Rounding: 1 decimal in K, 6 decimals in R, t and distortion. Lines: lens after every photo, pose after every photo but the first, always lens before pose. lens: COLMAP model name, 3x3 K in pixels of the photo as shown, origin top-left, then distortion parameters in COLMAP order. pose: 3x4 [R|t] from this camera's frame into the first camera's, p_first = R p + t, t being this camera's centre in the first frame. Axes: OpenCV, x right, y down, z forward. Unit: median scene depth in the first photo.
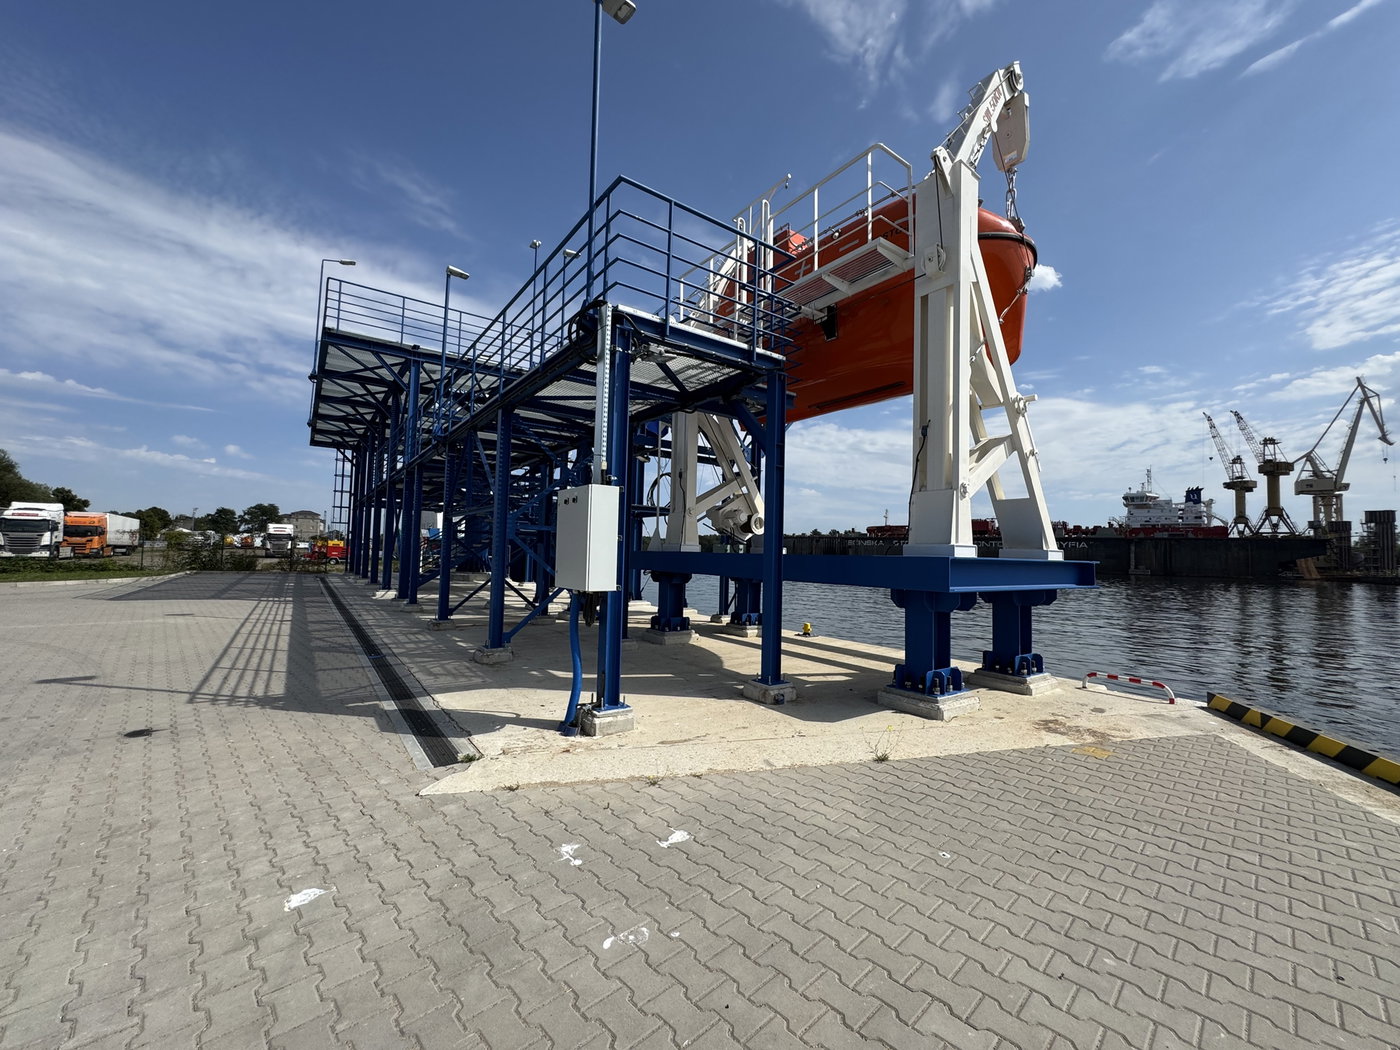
lens RADIAL K [[560.9, 0, 699.7], [0, 560.9, 523.0], [0, 0, 1]] dist [-0.003547, 0.000178]
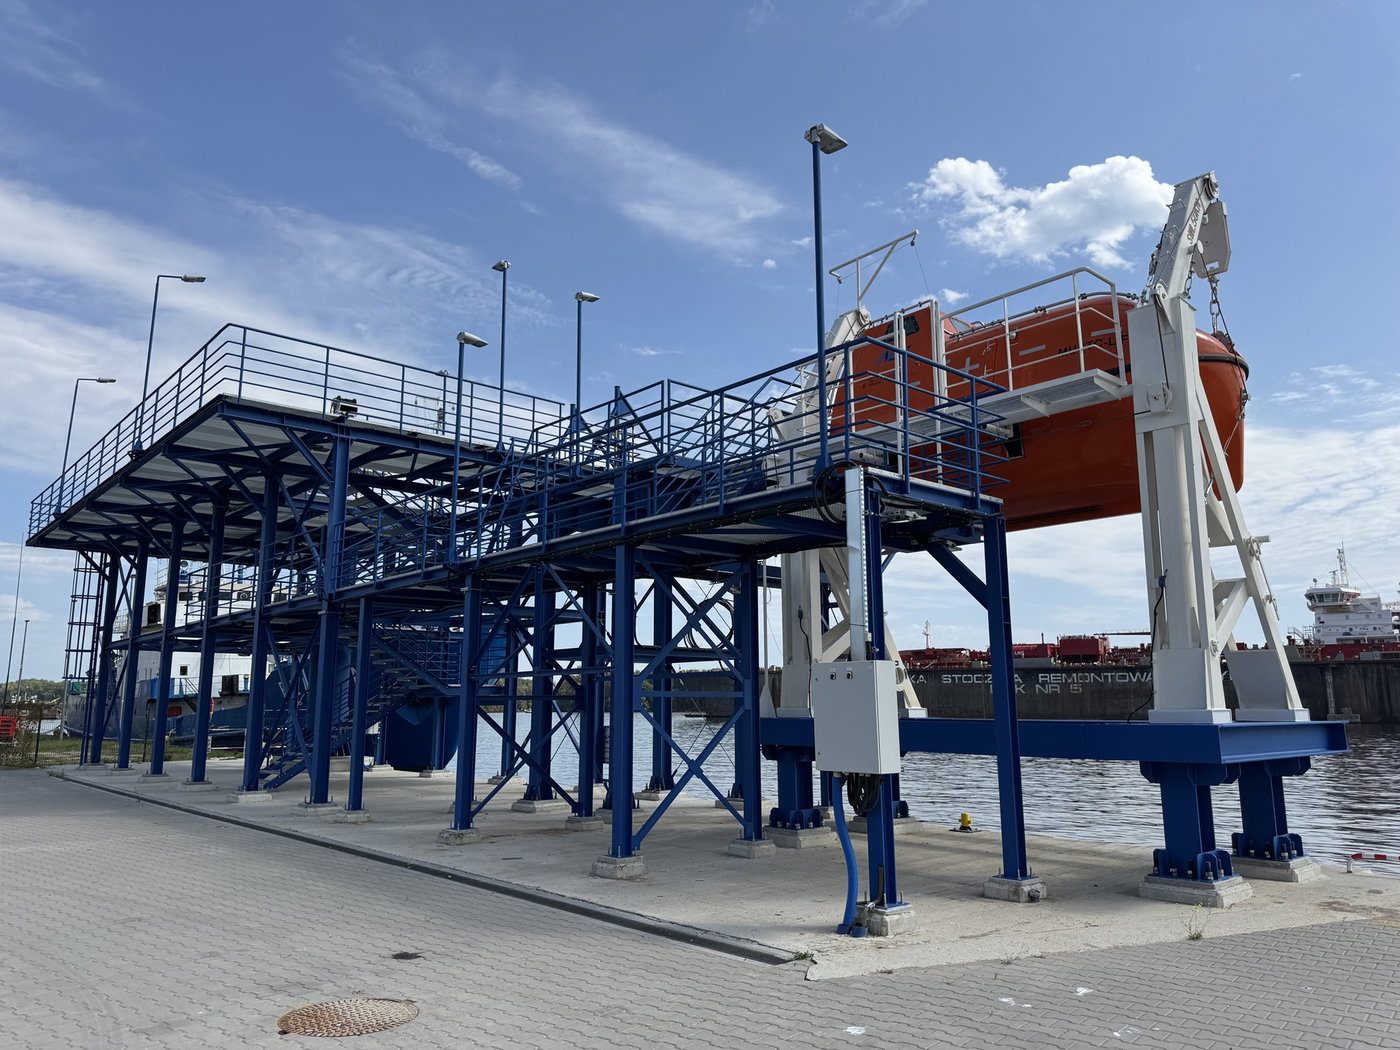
lens RADIAL K [[991.4, 0, 699.7], [0, 991.4, 527.0], [0, 0, 1]] dist [0.011150, -0.015448]
pose [[0.994586, -0.009734, 0.103464, -0.452939], [0.022328, 0.992368, -0.121274, -0.066779], [-0.101493, 0.122927, 0.987212, -0.461433]]
